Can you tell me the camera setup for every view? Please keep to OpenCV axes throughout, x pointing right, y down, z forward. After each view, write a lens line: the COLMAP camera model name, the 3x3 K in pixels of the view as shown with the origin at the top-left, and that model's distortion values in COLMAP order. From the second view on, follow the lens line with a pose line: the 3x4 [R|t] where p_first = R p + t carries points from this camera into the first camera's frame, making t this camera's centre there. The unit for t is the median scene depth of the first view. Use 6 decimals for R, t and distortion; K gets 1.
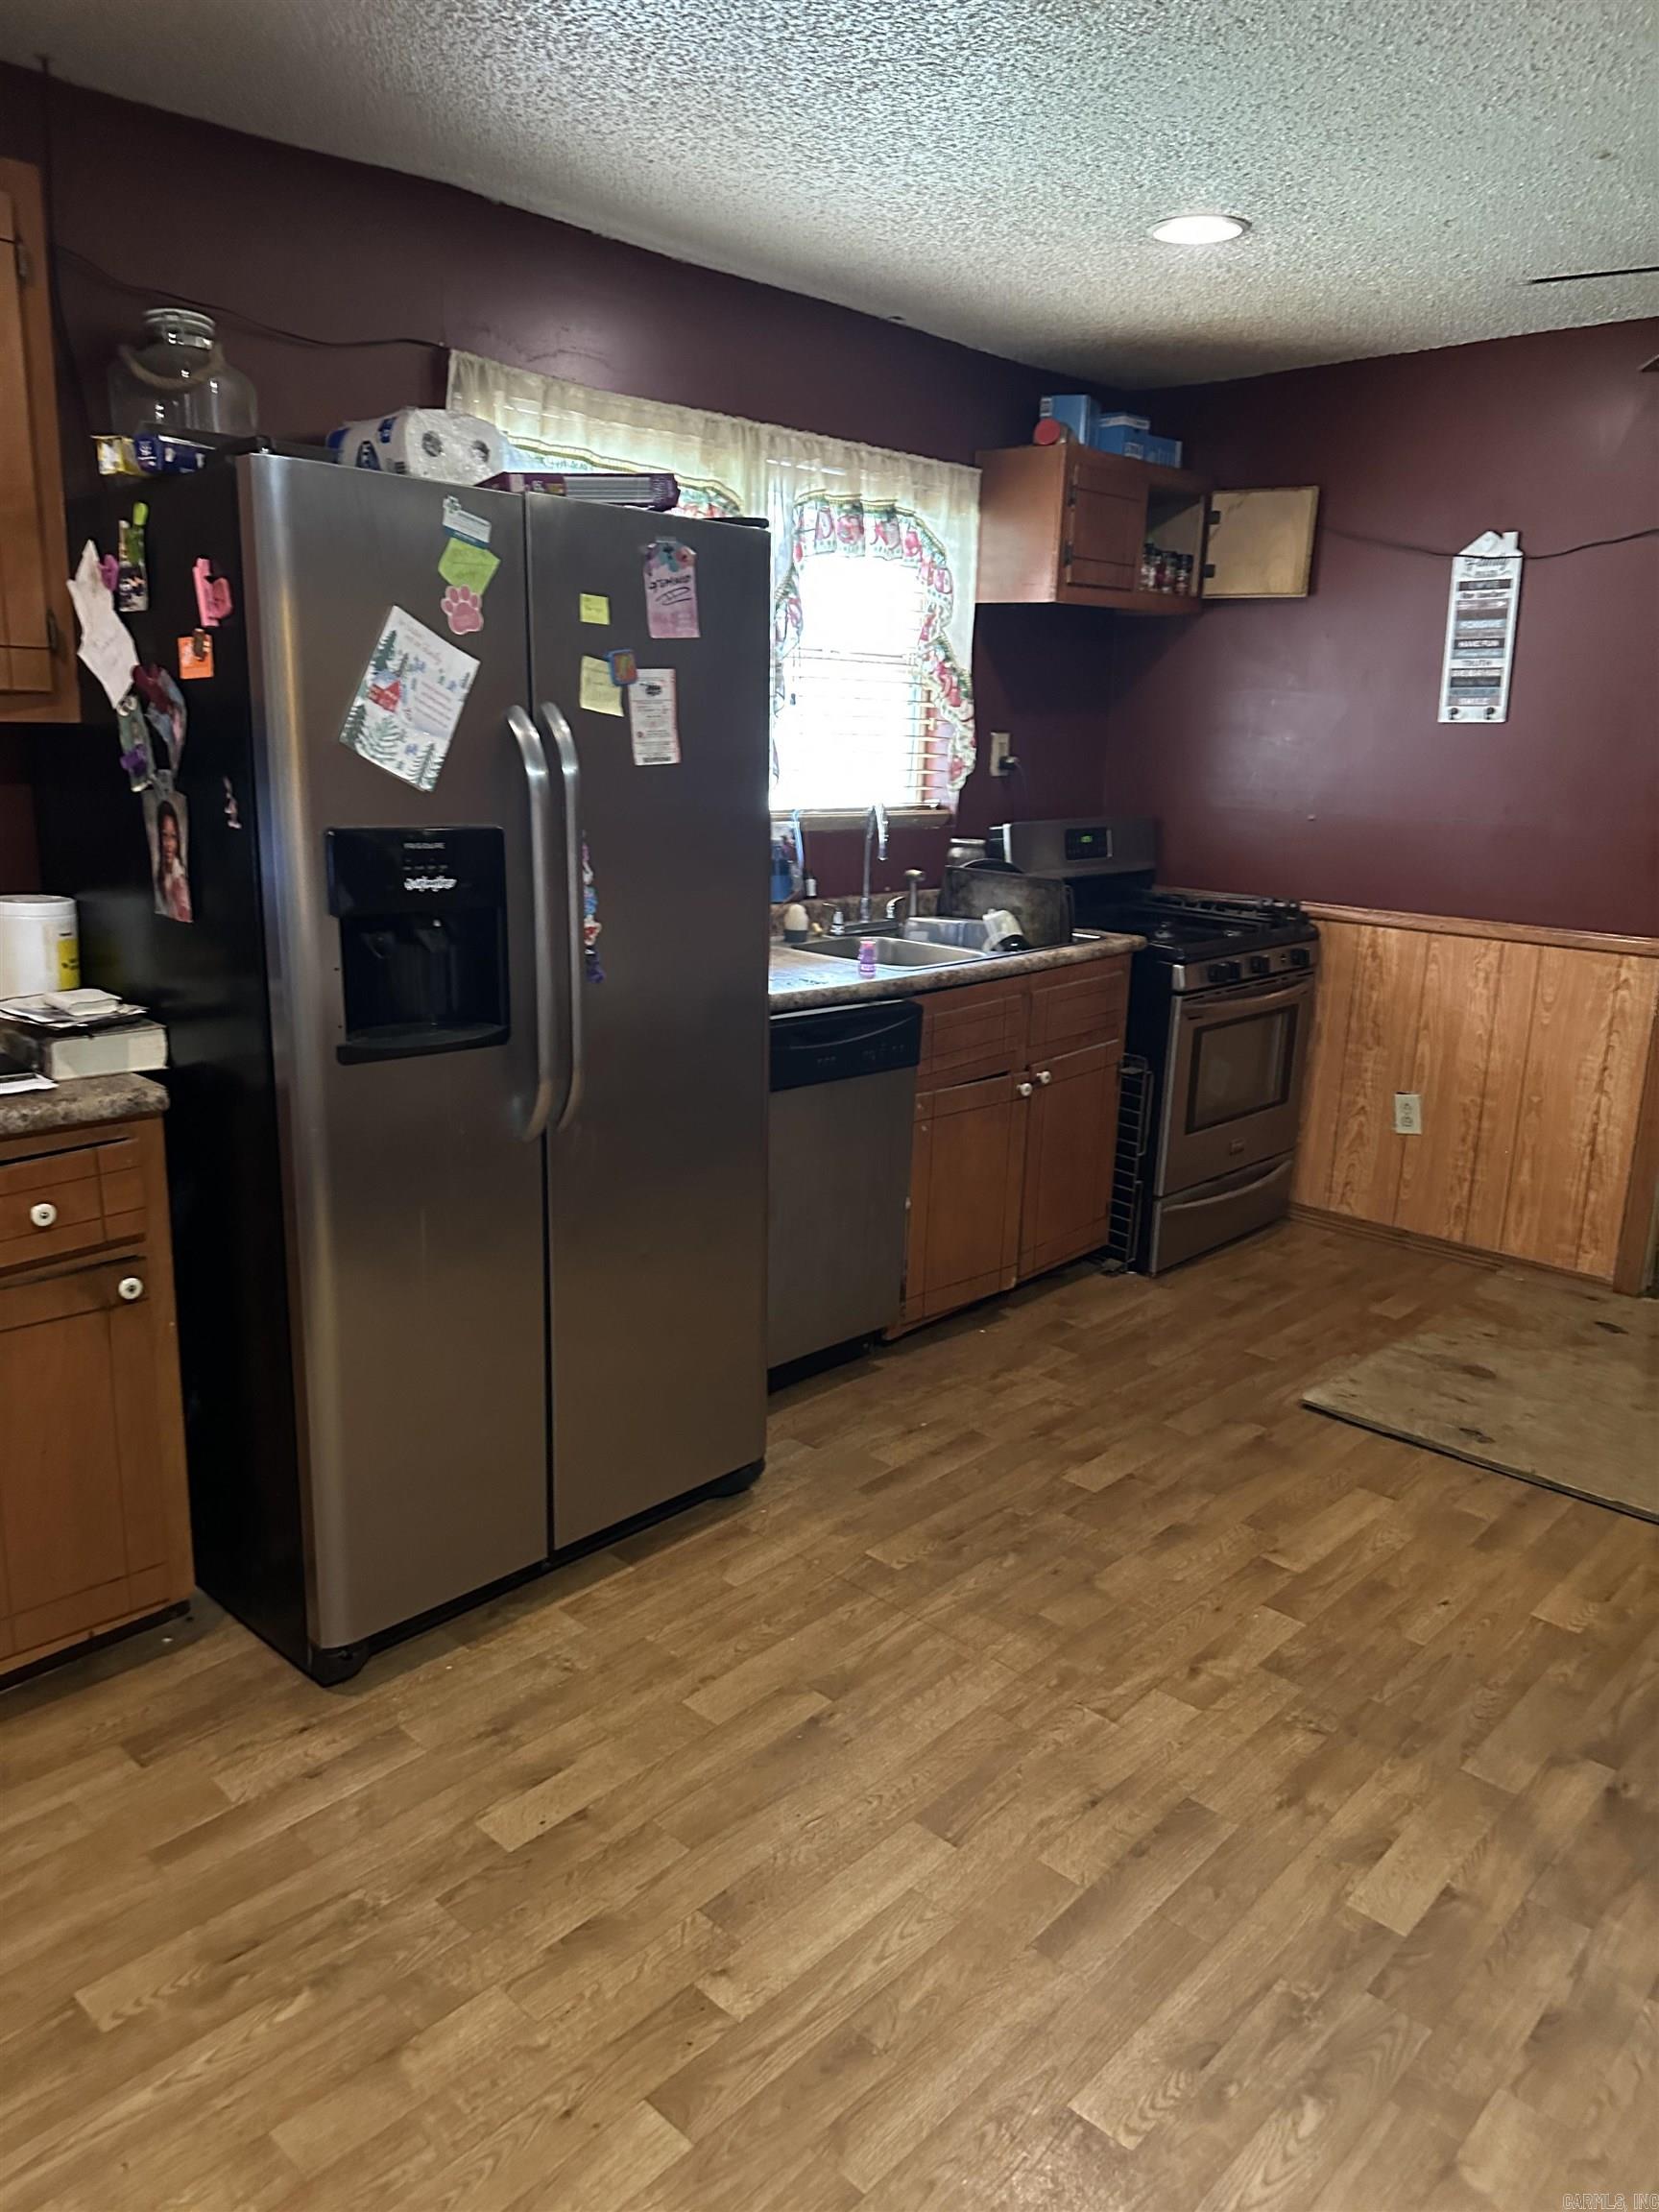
lens RADIAL K [[1530.5, 0, 844.5], [0, 1530.5, 1105.8], [0, 0, 1]] dist [0.091843, -0.140565]
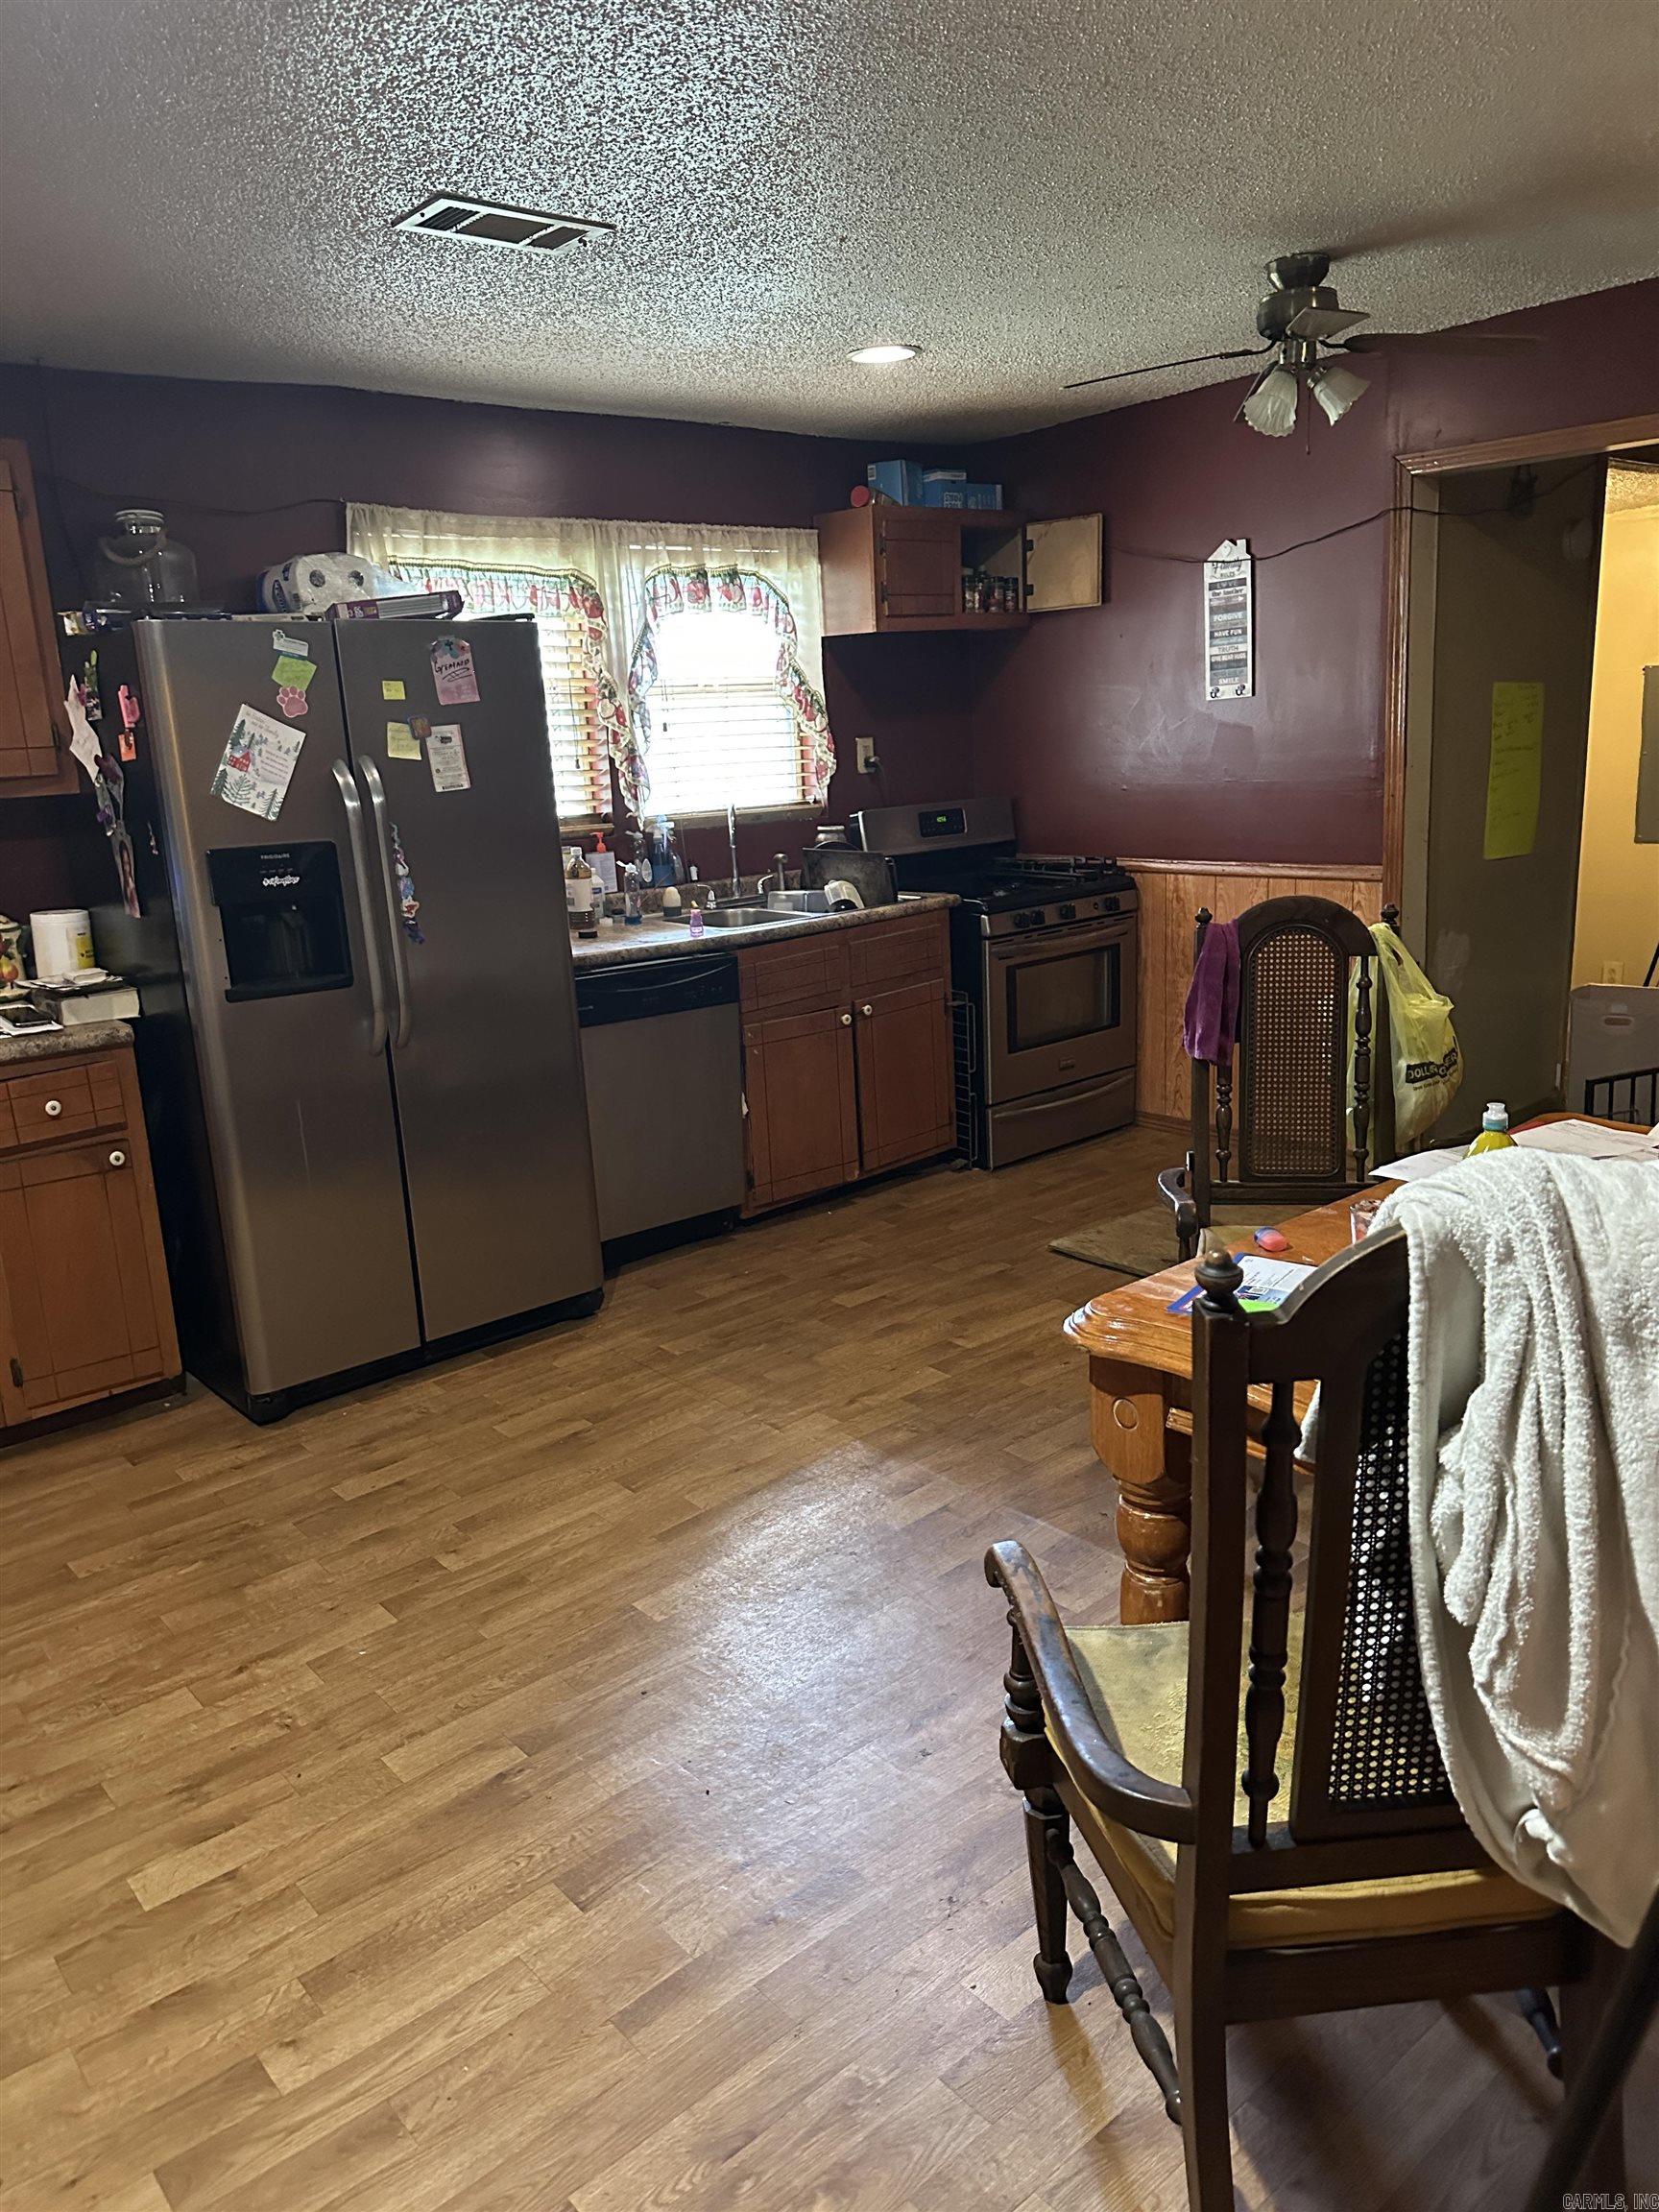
lens RADIAL K [[1529.6, 0, 829.7], [0, 1529.6, 1092.3], [0, 0, 1]] dist [0.132936, -0.243599]
pose [[0.990024, -0.052821, -0.130622, 0.333345], [0.051502, 0.998582, -0.013460, 0.082425], [0.131147, 0.006598, 0.991341, -0.326966]]
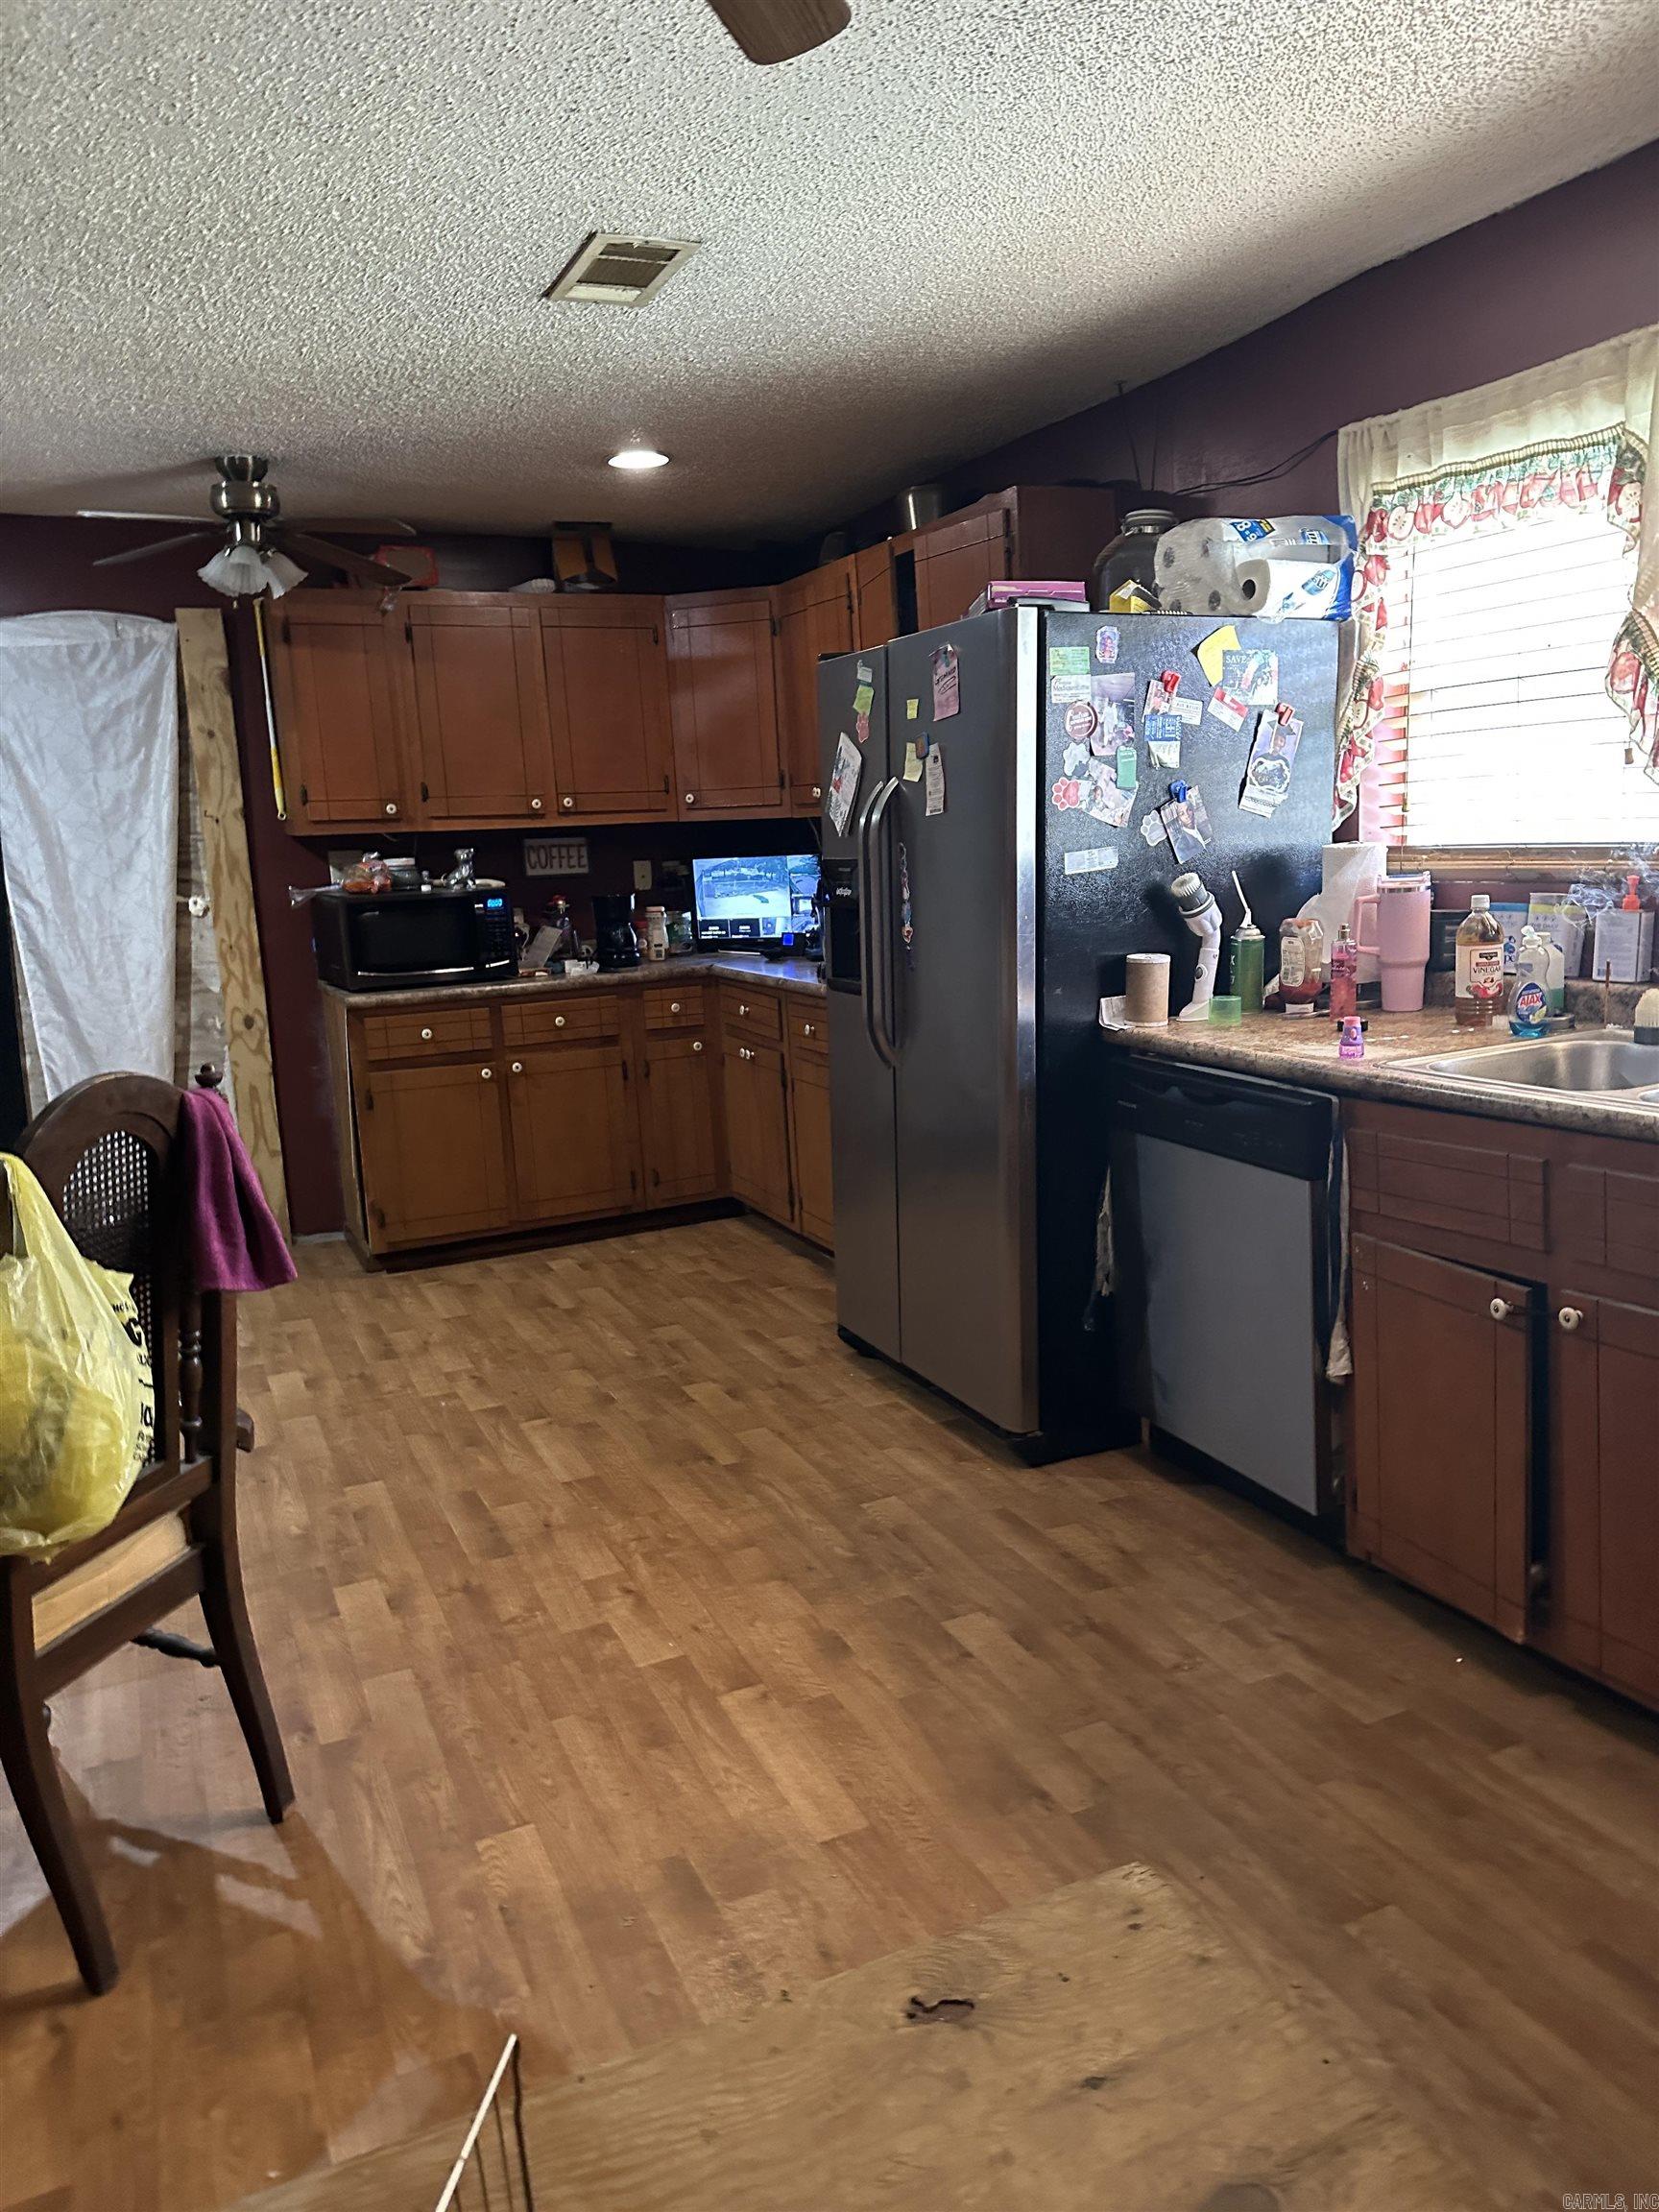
lens RADIAL K [[1529.6, 0, 829.7], [0, 1529.6, 1092.3], [0, 0, 1]] dist [0.132936, -0.243599]
pose [[-0.376974, 0.144847, -0.914828, 0.960306], [-0.188617, 0.954995, 0.228931, -0.230023], [0.906816, 0.258852, -0.332687, 1.171791]]
